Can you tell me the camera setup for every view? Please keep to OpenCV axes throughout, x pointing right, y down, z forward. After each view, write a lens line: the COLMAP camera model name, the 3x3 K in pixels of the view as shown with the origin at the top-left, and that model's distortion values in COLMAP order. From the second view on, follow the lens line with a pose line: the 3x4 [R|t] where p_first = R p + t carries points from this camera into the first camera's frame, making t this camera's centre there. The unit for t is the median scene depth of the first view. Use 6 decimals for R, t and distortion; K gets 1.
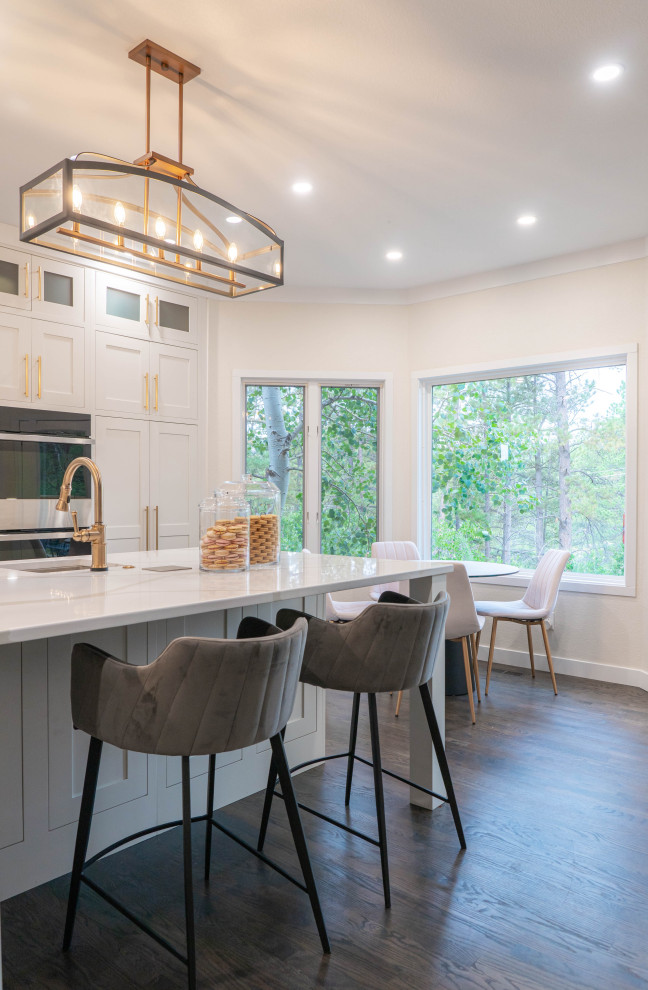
lens RADIAL K [[707.4, 0, 324.9], [0, 707.4, 500.5], [0, 0, 1]] dist [-0.006040, -0.004314]
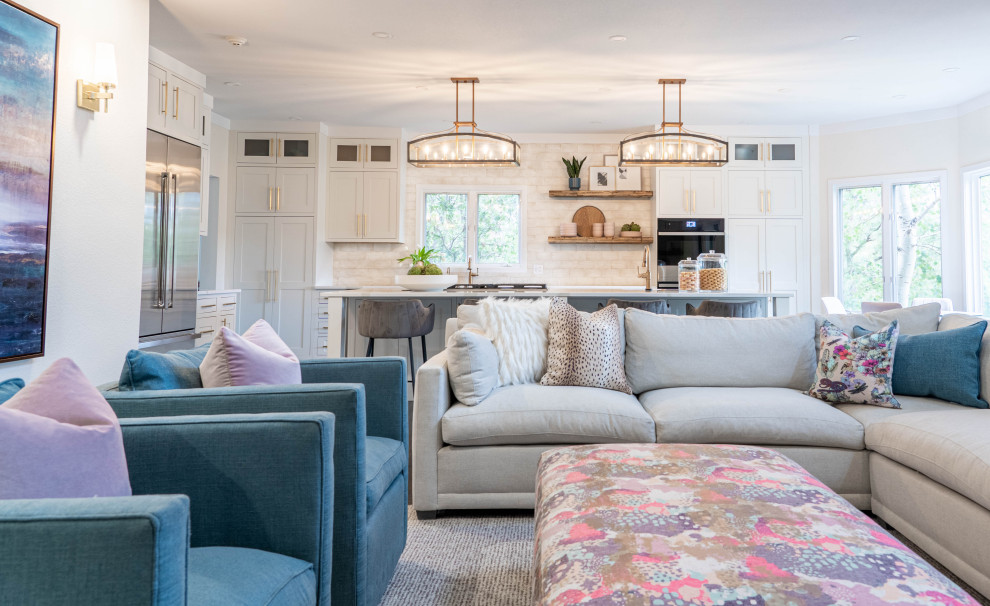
lens RADIAL K [[760.7, 0, 578.4], [0, 760.7, 227.7], [0, 0, 1]] dist [0.077292, -0.004523]
pose [[0.673916, -0.045171, -0.737426, 1.414503], [-0.008699, 0.997575, -0.069056, 0.062919], [0.738757, 0.052953, 0.671889, -0.938569]]
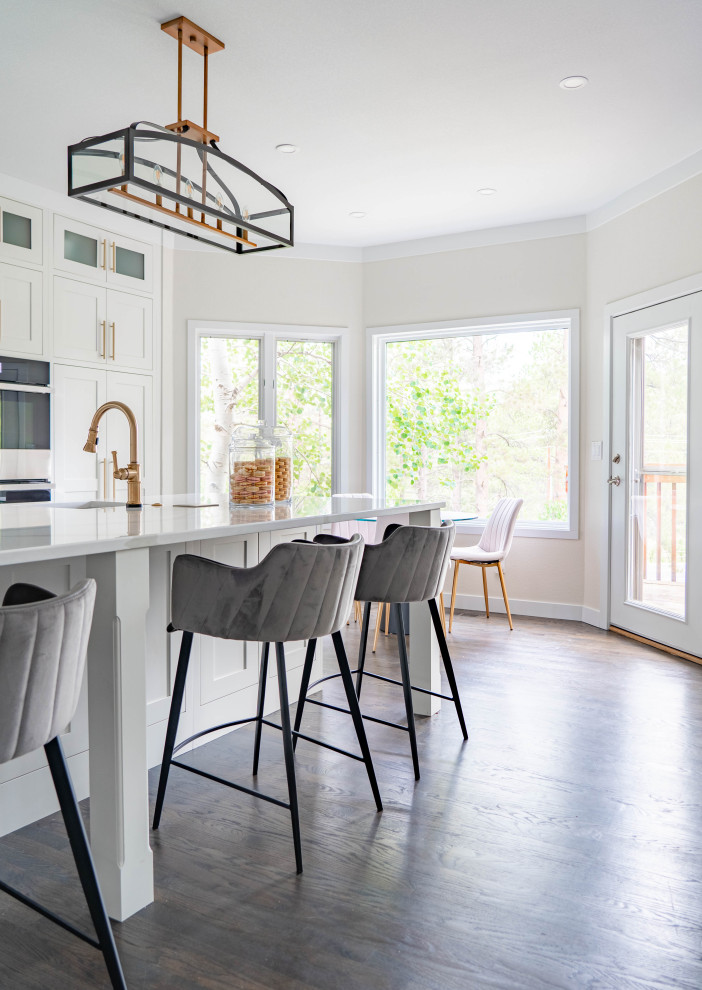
lens RADIAL K [[778.8, 0, 371.4], [0, 778.8, 466.2], [0, 0, 1]] dist [0.000812, -0.001223]
pose [[0.980907, -0.002853, 0.194456, -0.185407], [0.002888, 0.999996, 0.000106, 0.035759], [-0.194455, 0.000458, 0.980911, -0.212380]]
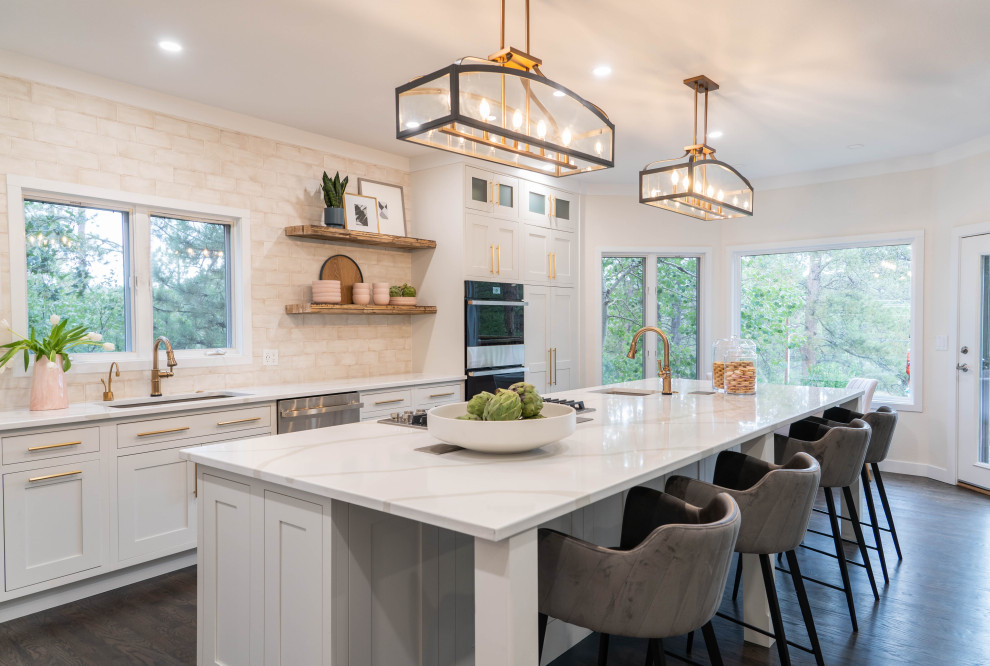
lens RADIAL K [[657.7, 0, 495.2], [0, 657.7, 334.1], [0, 0, 1]] dist [0.110662, -0.066470]
pose [[0.999650, -0.009324, 0.024767, -0.717590], [0.009150, 0.999933, 0.007151, -0.055350], [-0.024832, -0.006922, 0.999668, -0.525882]]
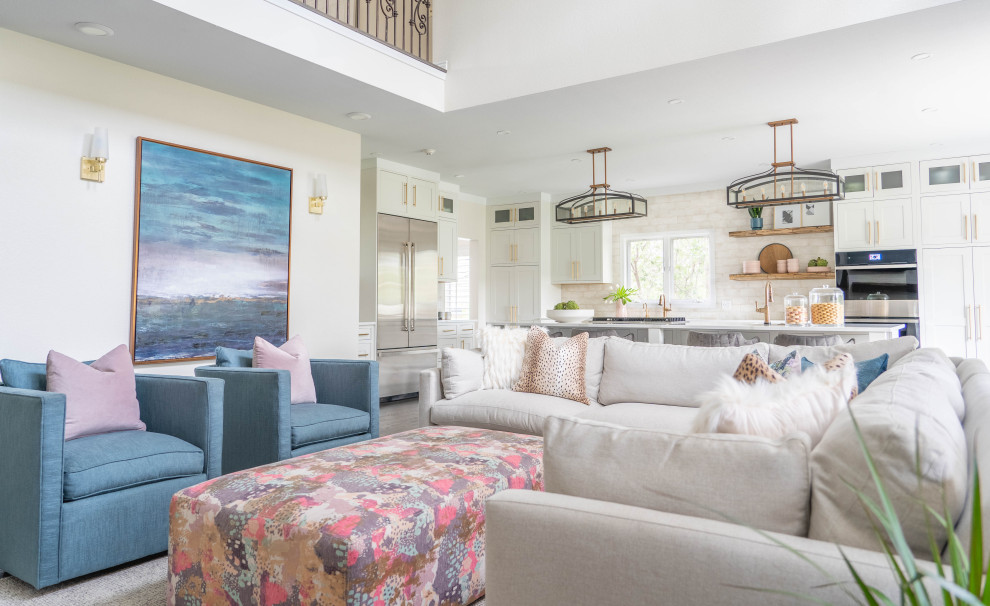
lens RADIAL K [[684.8, 0, 475.8], [0, 684.8, 267.6], [0, 0, 1]] dist [0.024802, -0.003325]
pose [[0.100225, -0.062604, -0.992993, 1.992941], [-0.010075, 0.997903, -0.063931, 0.060814], [0.994914, 0.016412, 0.099384, -0.313329]]
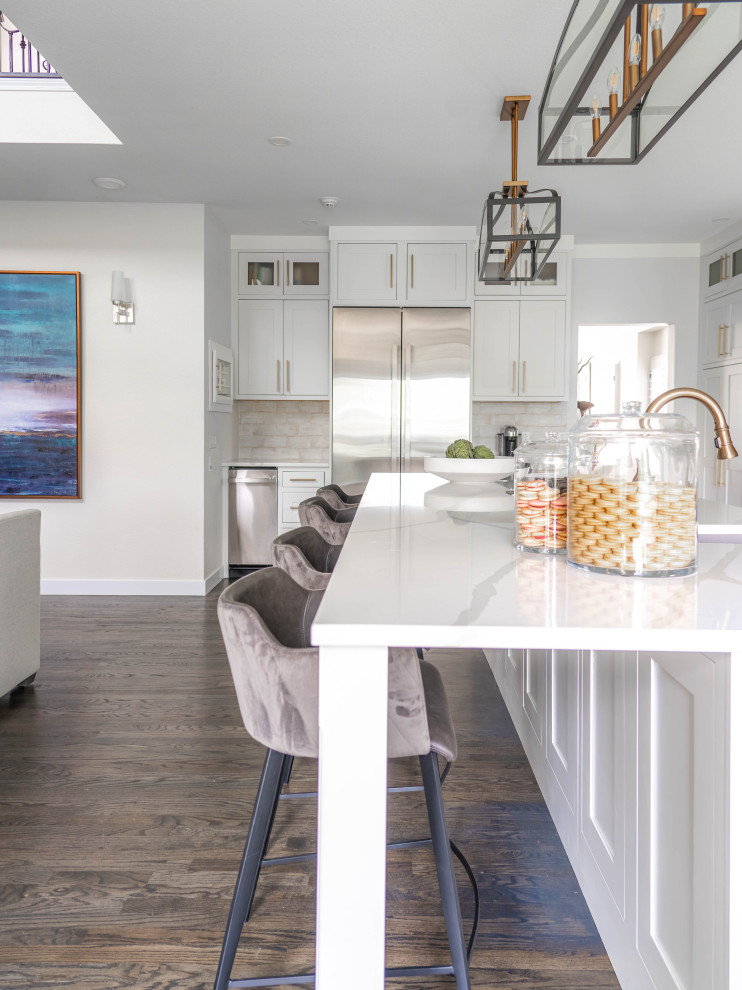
lens RADIAL K [[760.1, 0, 375.0], [0, 760.1, 442.7], [0, 0, 1]] dist [0.039669, 0.004950]
pose [[-0.769146, 0.005417, -0.639050, 0.425180], [-0.016840, 0.999445, 0.028740, -0.018826], [0.638851, 0.032867, -0.768628, 1.369698]]
